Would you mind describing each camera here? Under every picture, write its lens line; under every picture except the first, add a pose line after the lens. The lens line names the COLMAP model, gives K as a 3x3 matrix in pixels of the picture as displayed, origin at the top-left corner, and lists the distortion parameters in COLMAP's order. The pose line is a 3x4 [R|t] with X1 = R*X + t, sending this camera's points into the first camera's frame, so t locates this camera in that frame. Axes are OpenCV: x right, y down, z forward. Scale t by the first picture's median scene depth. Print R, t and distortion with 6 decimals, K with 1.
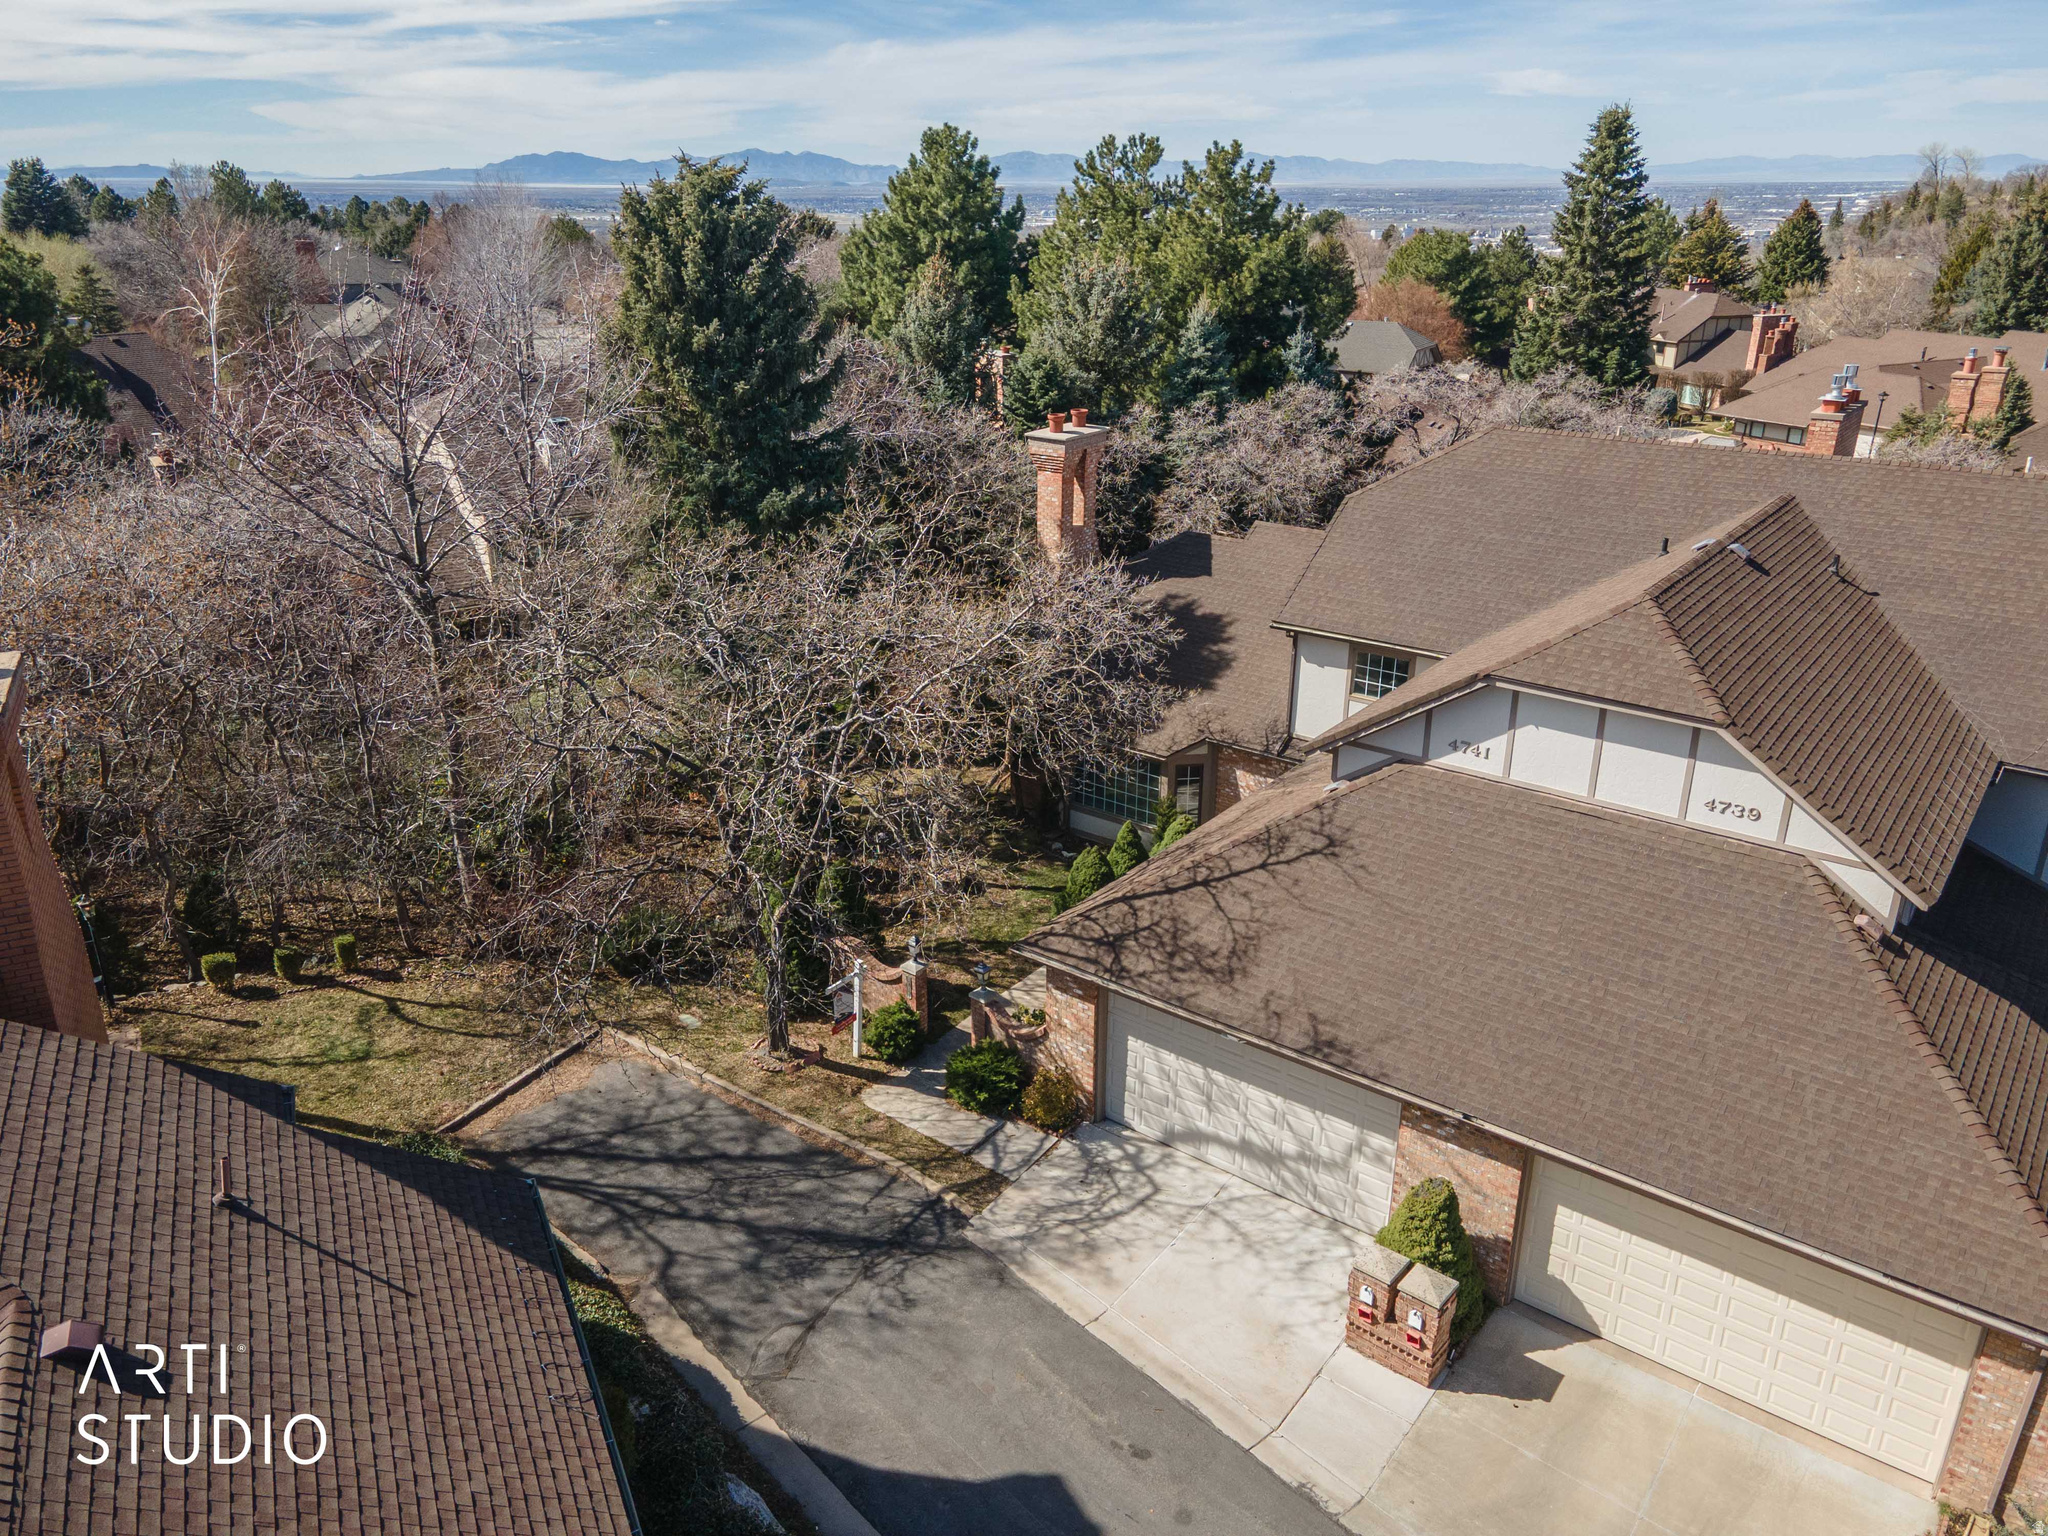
lens RADIAL K [[1481.0, 0, 1027.8], [0, 1481.0, 758.5], [0, 0, 1]] dist [0.041463, 0.004771]
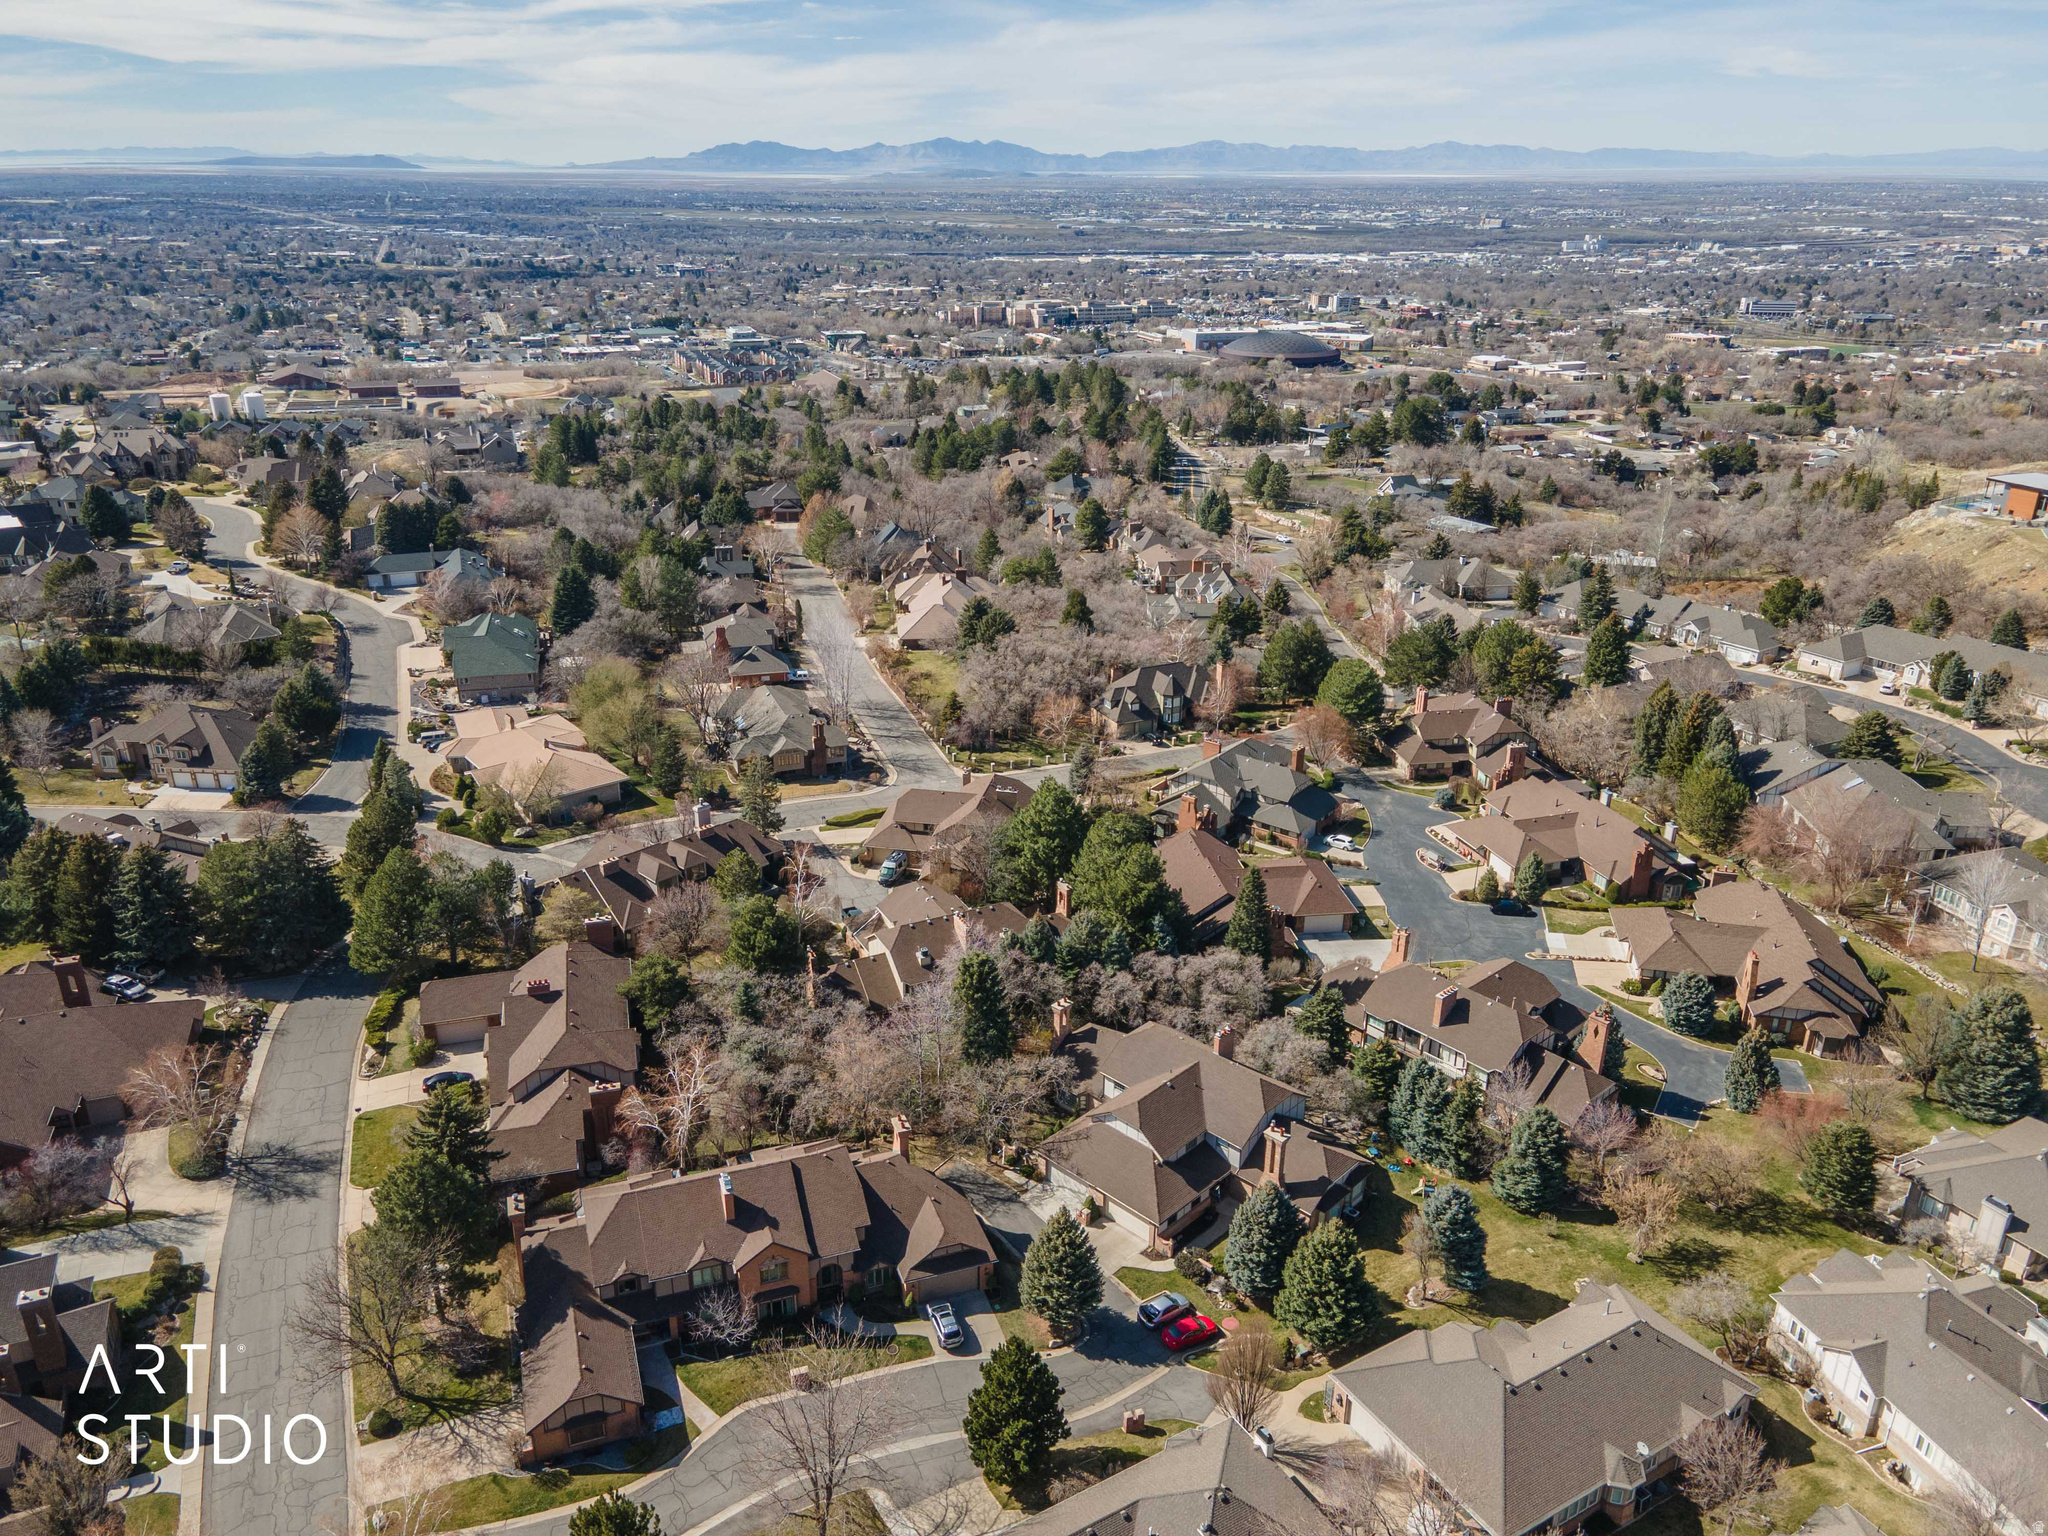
lens RADIAL K [[1481.0, 0, 1011.5], [0, 1481.0, 764.3], [0, 0, 1]] dist [0.041463, 0.004771]
pose [[0.991981, 0.047455, -0.117136, 0.511673], [-0.046263, 0.998846, 0.012872, -1.420314], [0.117612, -0.007349, 0.993032, -4.660660]]
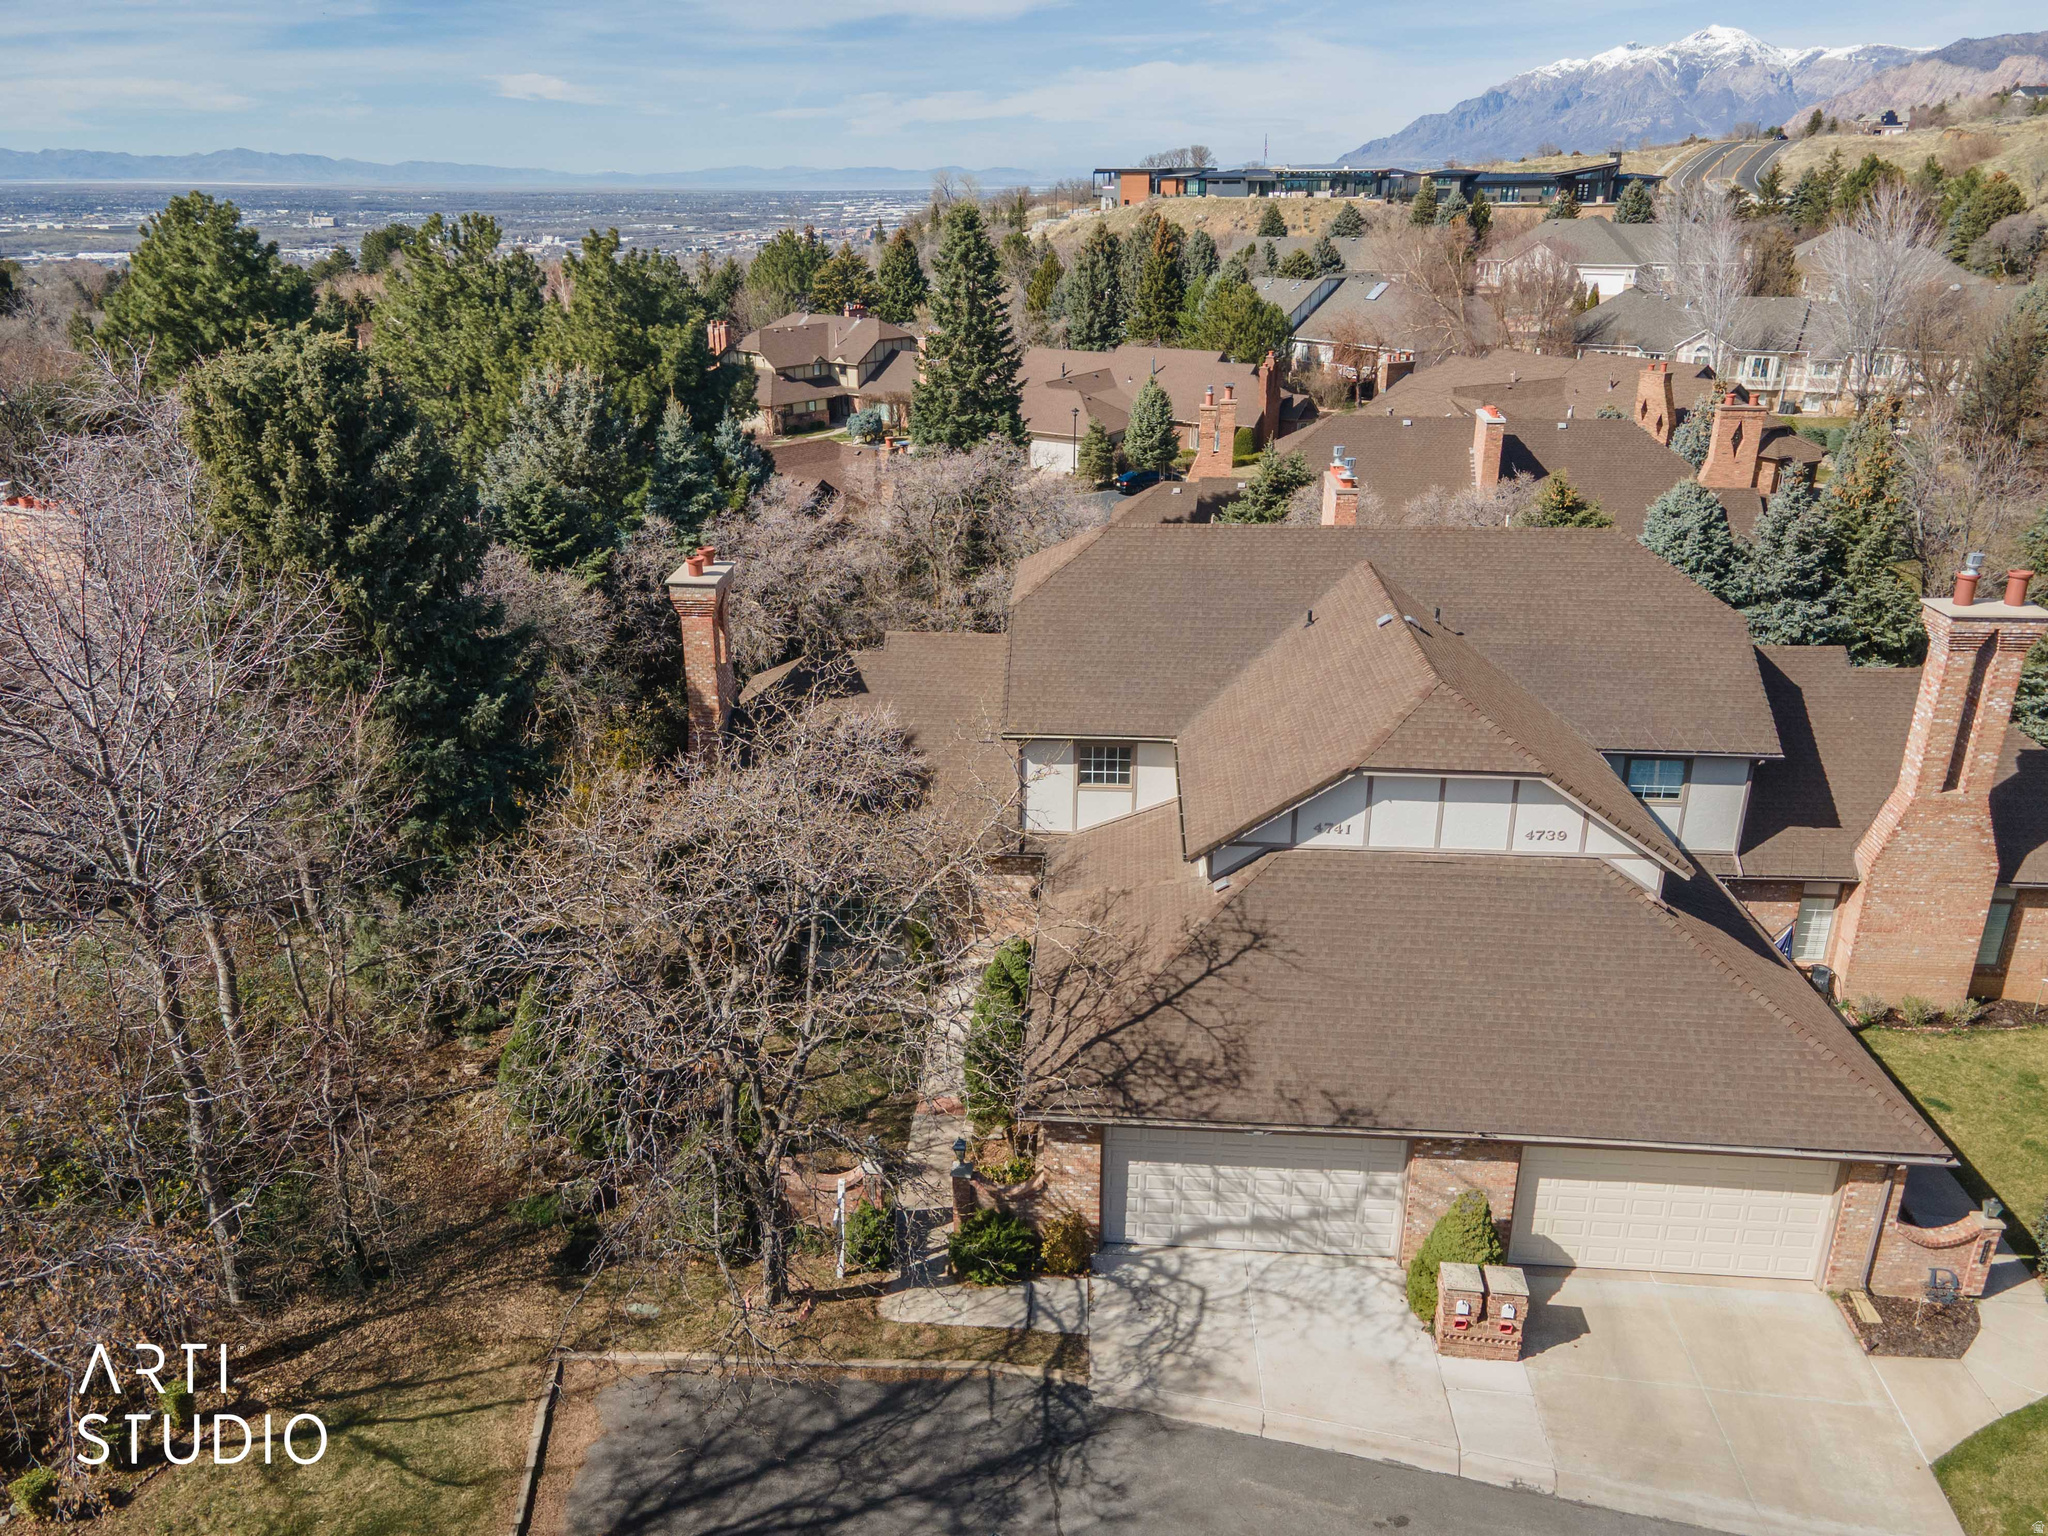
lens RADIAL K [[1481.0, 0, 1008.9], [0, 1481.0, 767.8], [0, 0, 1]] dist [0.041463, 0.004771]
pose [[0.837104, -0.206390, 0.506616, -0.492030], [0.204897, 0.976976, 0.059449, -0.172050], [-0.507221, 0.054039, 0.860120, 0.111766]]
